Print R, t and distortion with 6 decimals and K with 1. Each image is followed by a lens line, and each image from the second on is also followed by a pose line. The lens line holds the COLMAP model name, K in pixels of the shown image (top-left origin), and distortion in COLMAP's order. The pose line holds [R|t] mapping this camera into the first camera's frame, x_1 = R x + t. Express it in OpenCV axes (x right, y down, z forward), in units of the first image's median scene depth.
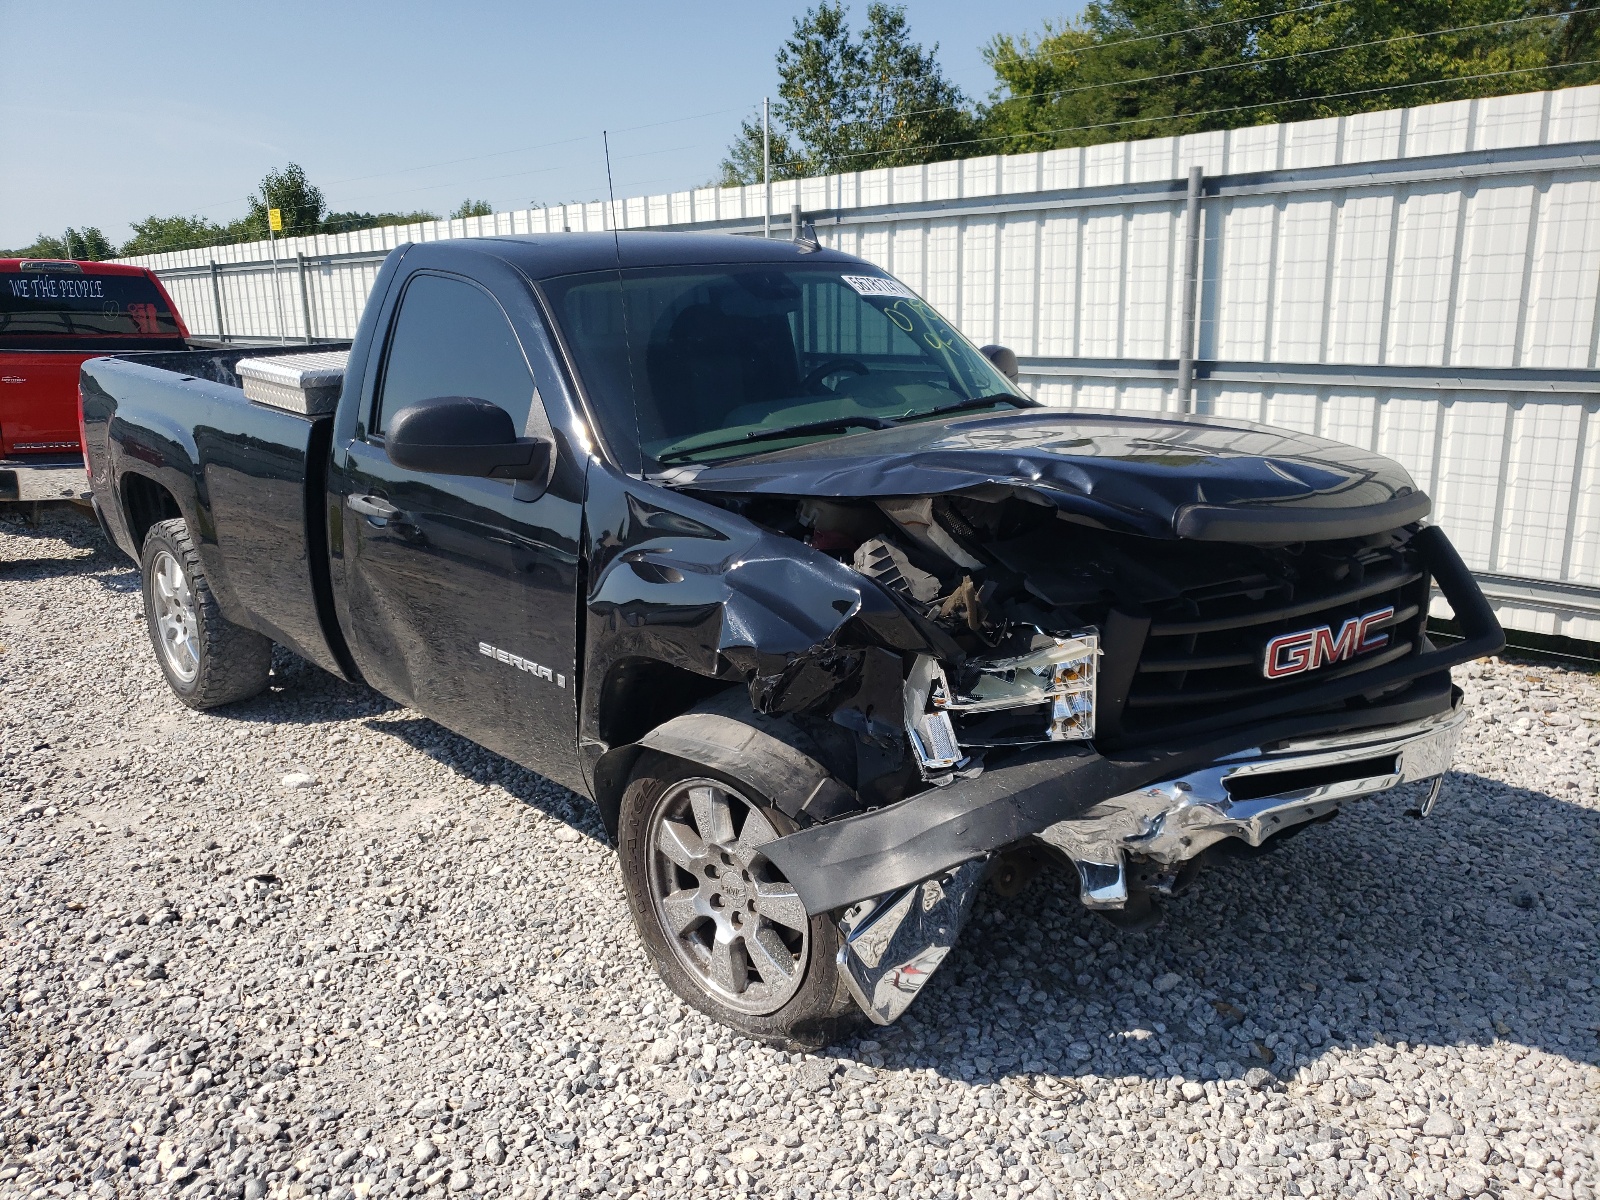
lens RADIAL K [[1216.1, 0, 800.0], [0, 1216.1, 600.0], [0, 0, 1]] dist [-0.011613, 0.038518]
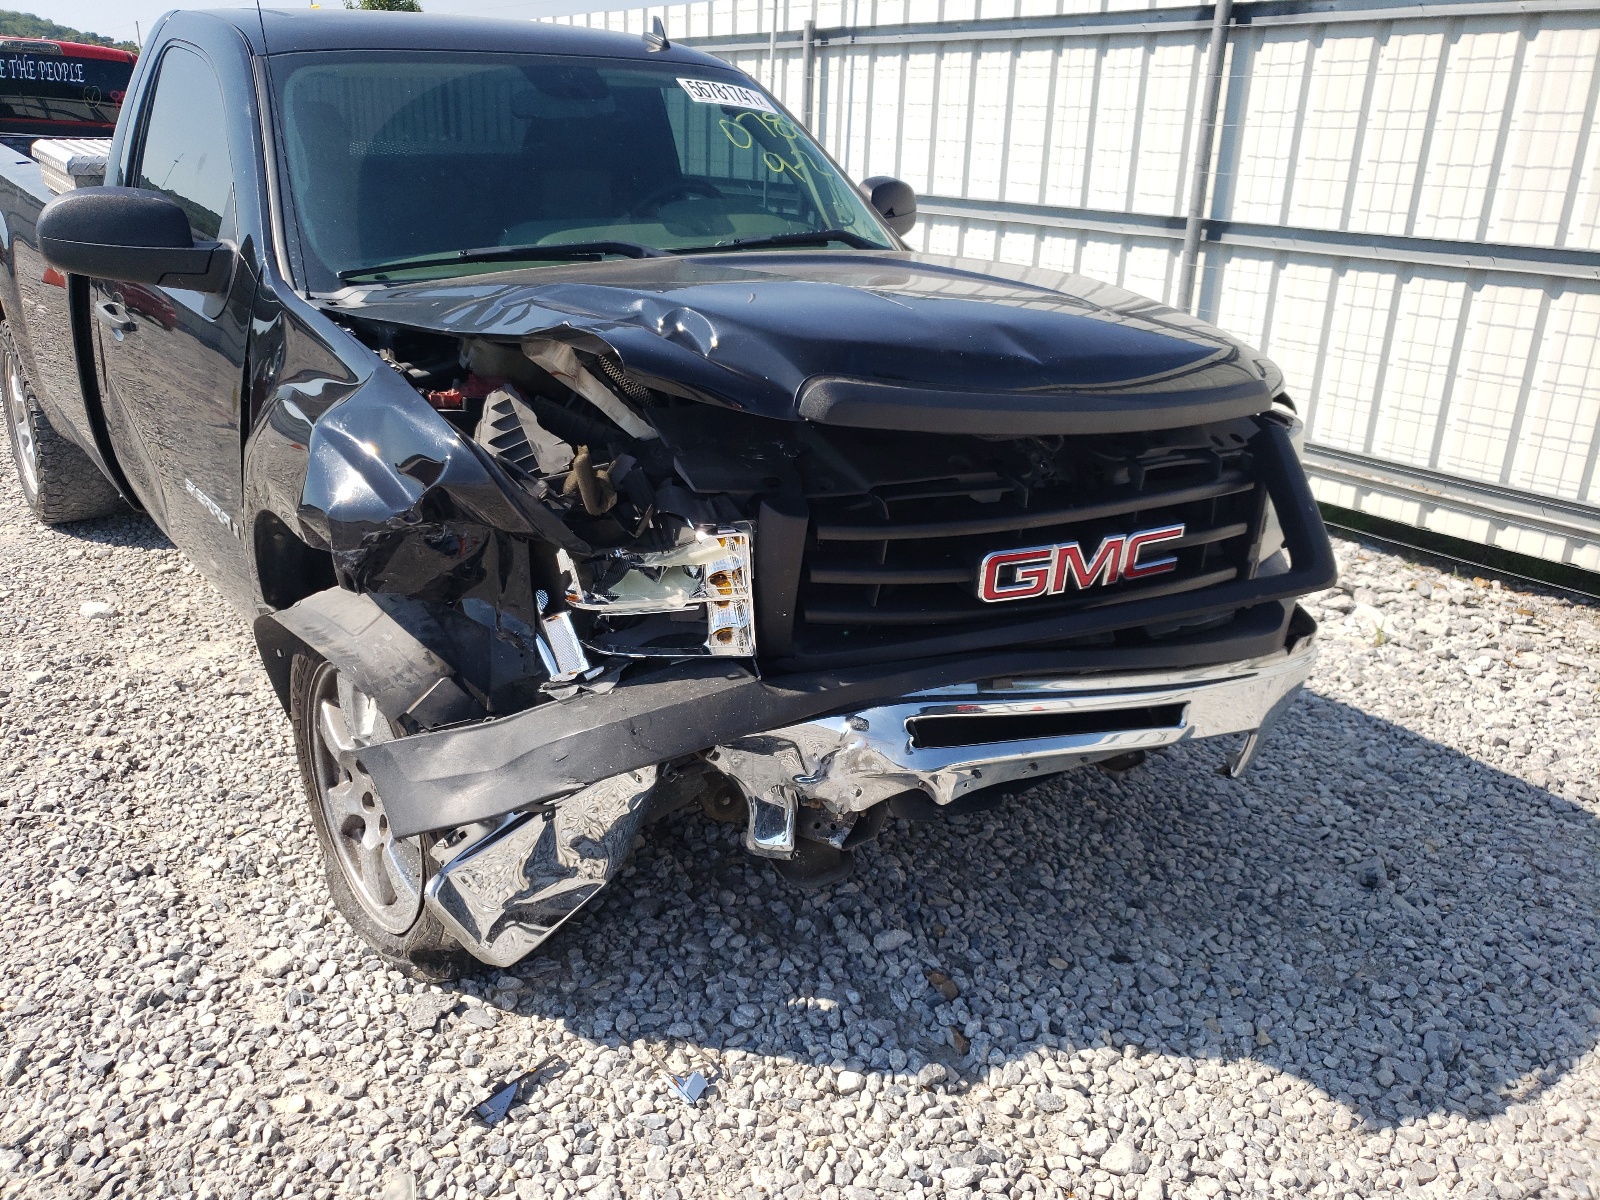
lens RADIAL K [[1222.9, 0, 803.1], [0, 1222.9, 570.0], [0, 0, 1]] dist [-0.011699, 0.035783]
pose [[0.994146, 0.082976, -0.069197, 0.299532], [-0.075909, 0.992171, 0.099165, -0.025403], [0.076884, -0.093332, 0.992662, 0.181487]]
